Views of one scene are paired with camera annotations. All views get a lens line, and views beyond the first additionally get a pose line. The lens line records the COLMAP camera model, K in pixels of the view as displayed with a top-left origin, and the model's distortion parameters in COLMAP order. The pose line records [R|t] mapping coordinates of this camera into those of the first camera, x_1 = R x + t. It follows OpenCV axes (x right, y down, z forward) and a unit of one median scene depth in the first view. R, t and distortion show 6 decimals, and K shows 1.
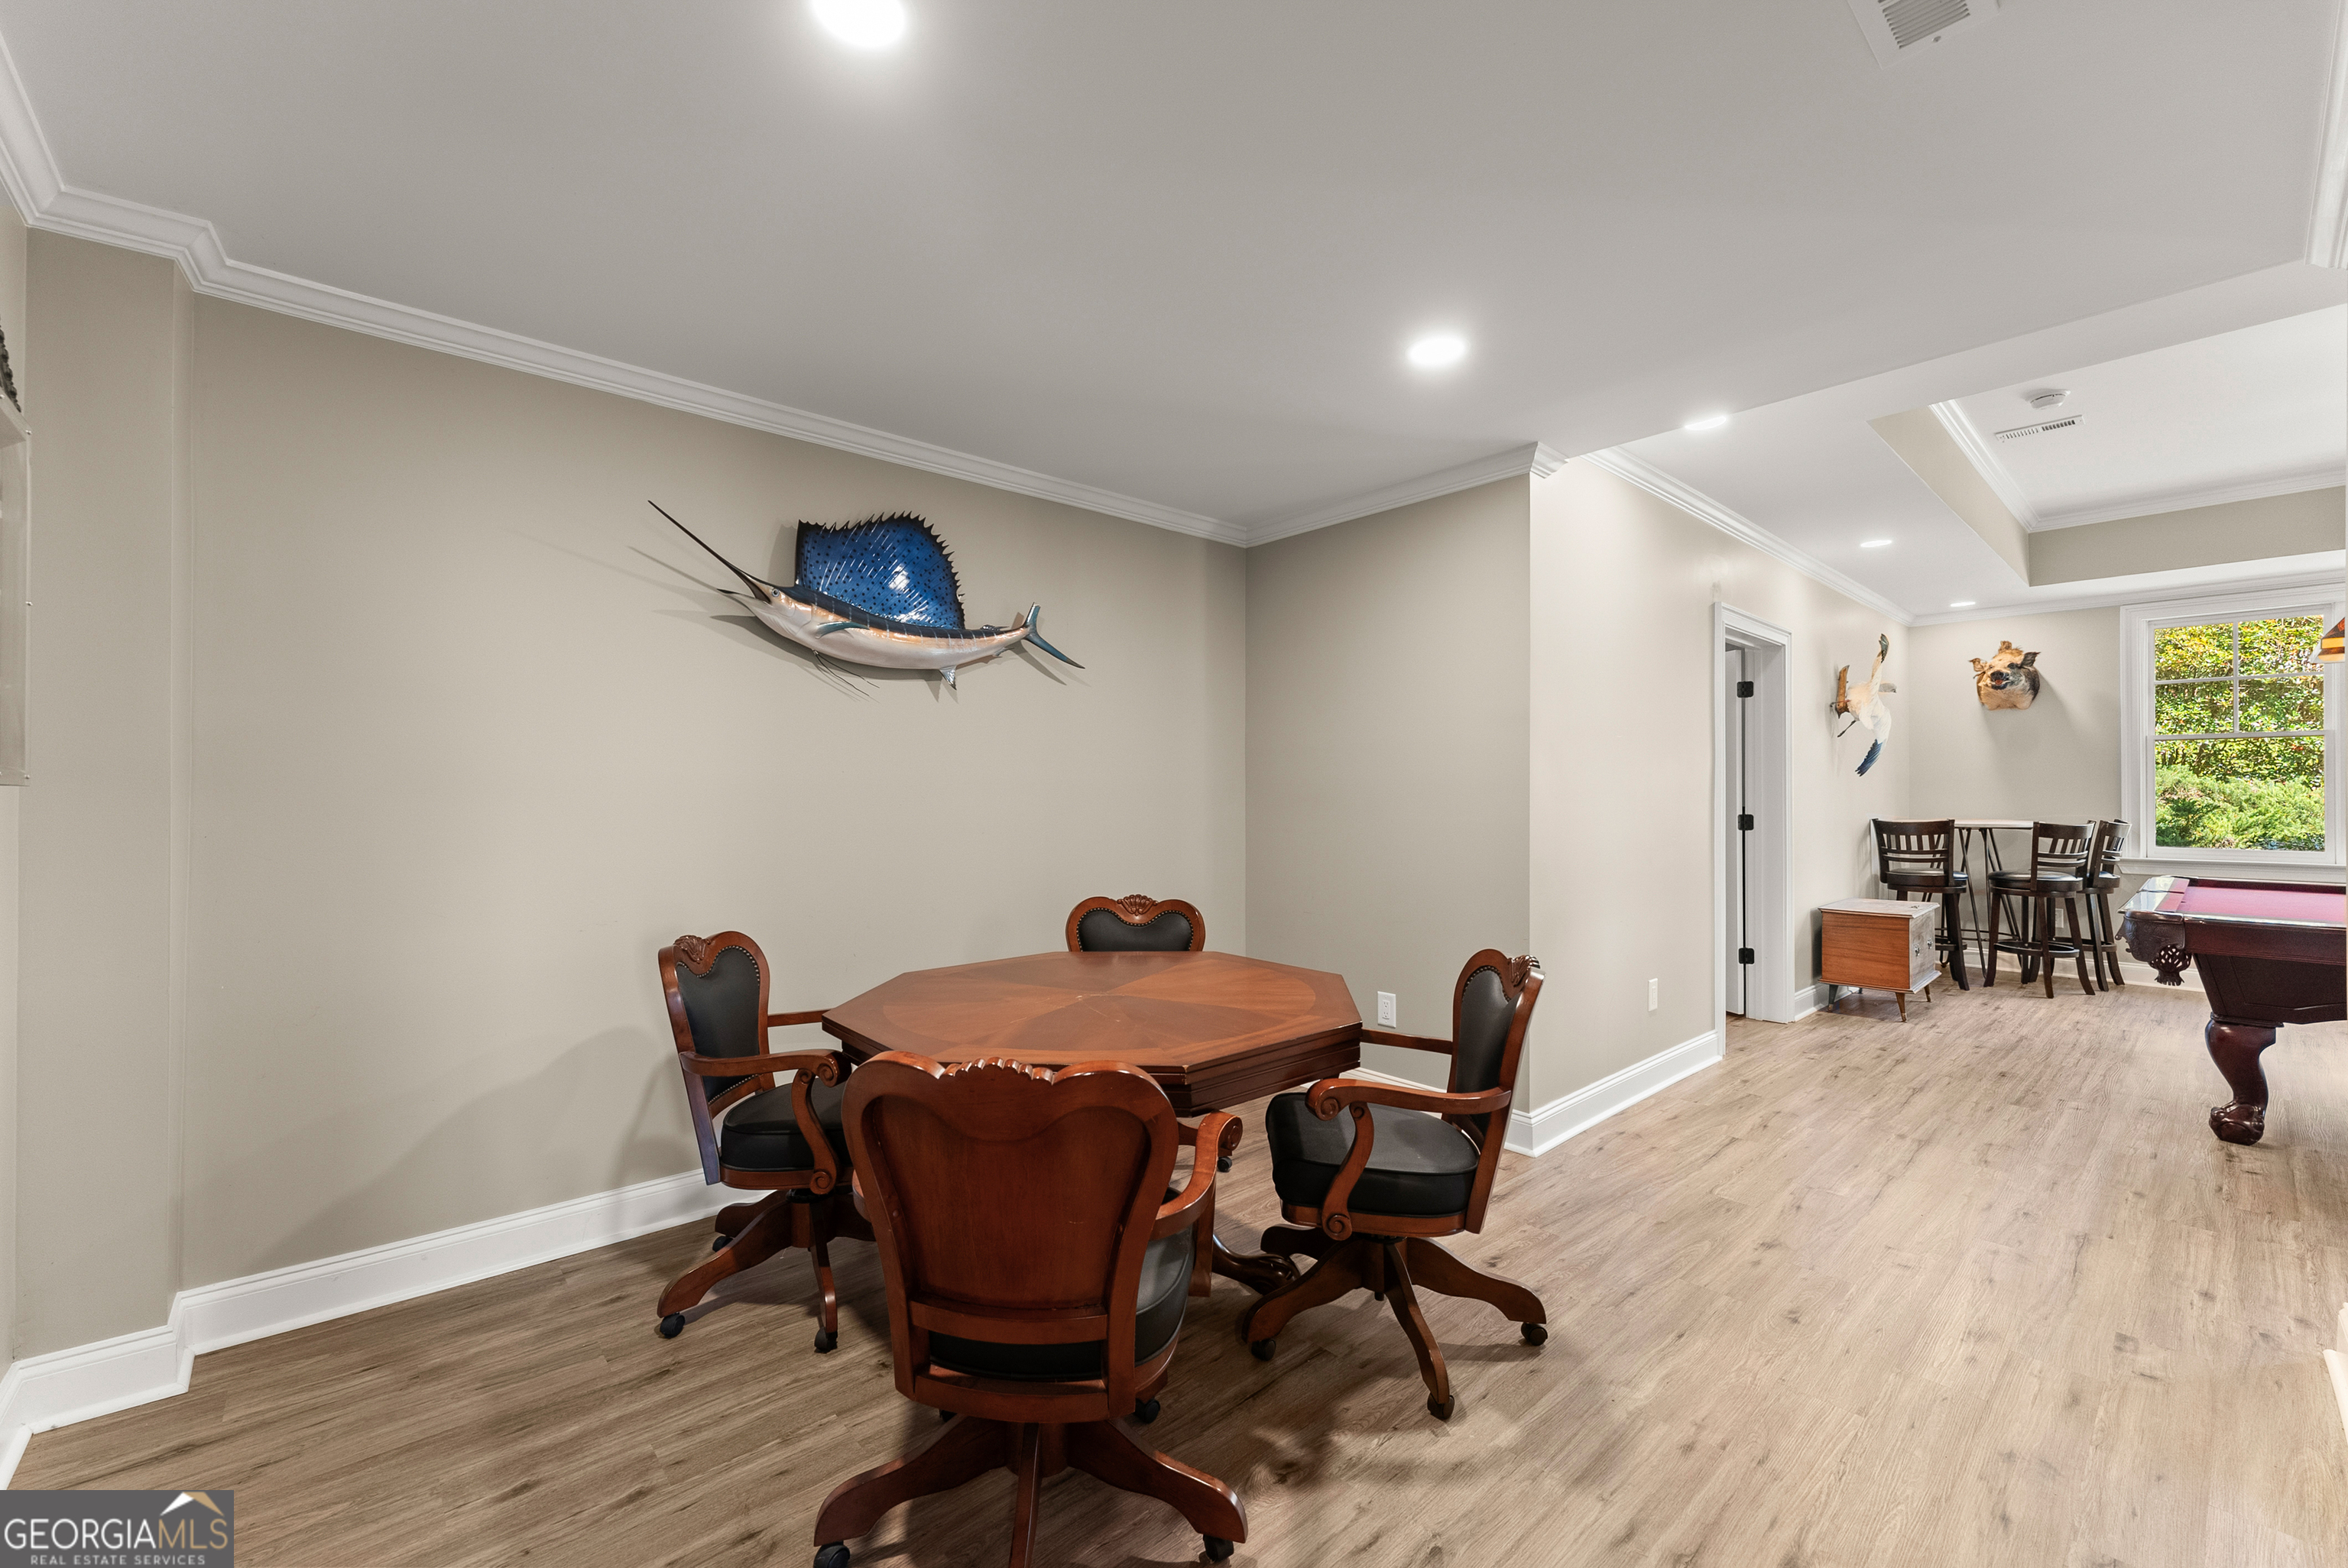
lens RADIAL K [[947.3, 0, 1166.6], [0, 947.3, 788.8], [0, 0, 1]] dist [0.000804, -0.001301]
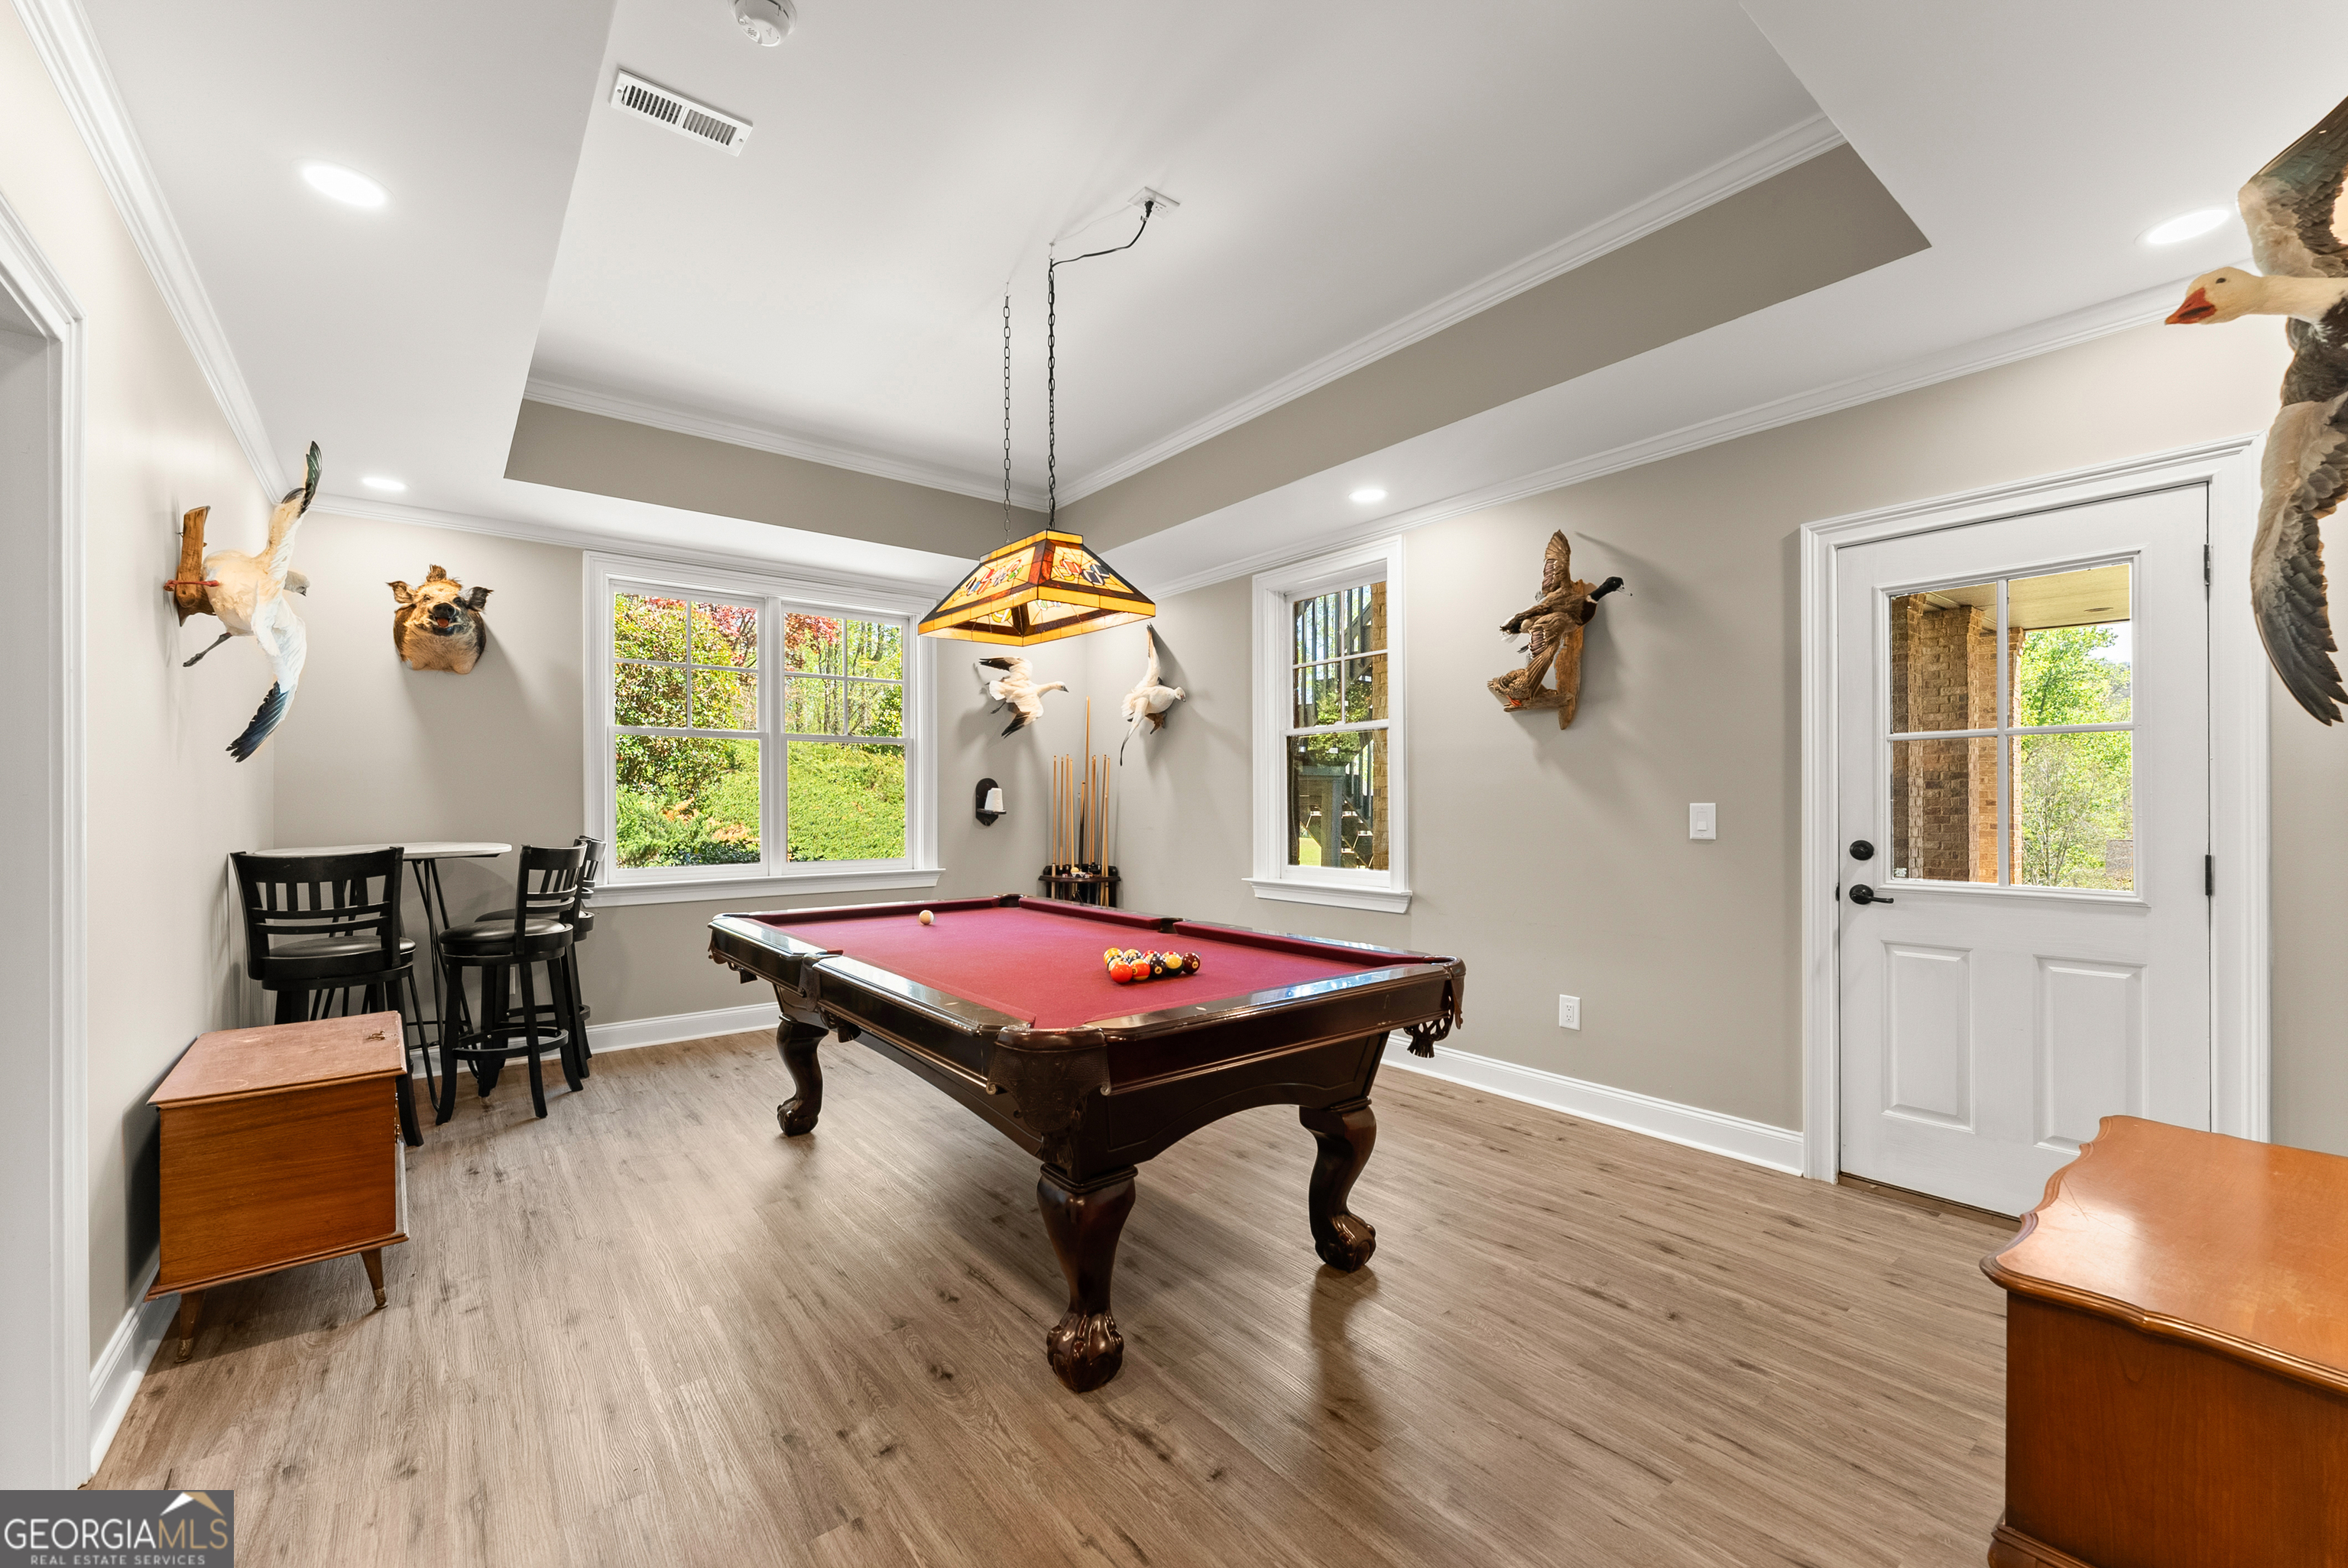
lens RADIAL K [[947.3, 0, 1165.5], [0, 947.3, 799.9], [0, 0, 1]] dist [0.000804, -0.001301]
pose [[0.054034, 0.004073, 0.998531, 0.294008], [0.001510, 0.999990, -0.004161, 0.007307], [-0.998538, 0.001732, 0.054027, 0.512377]]
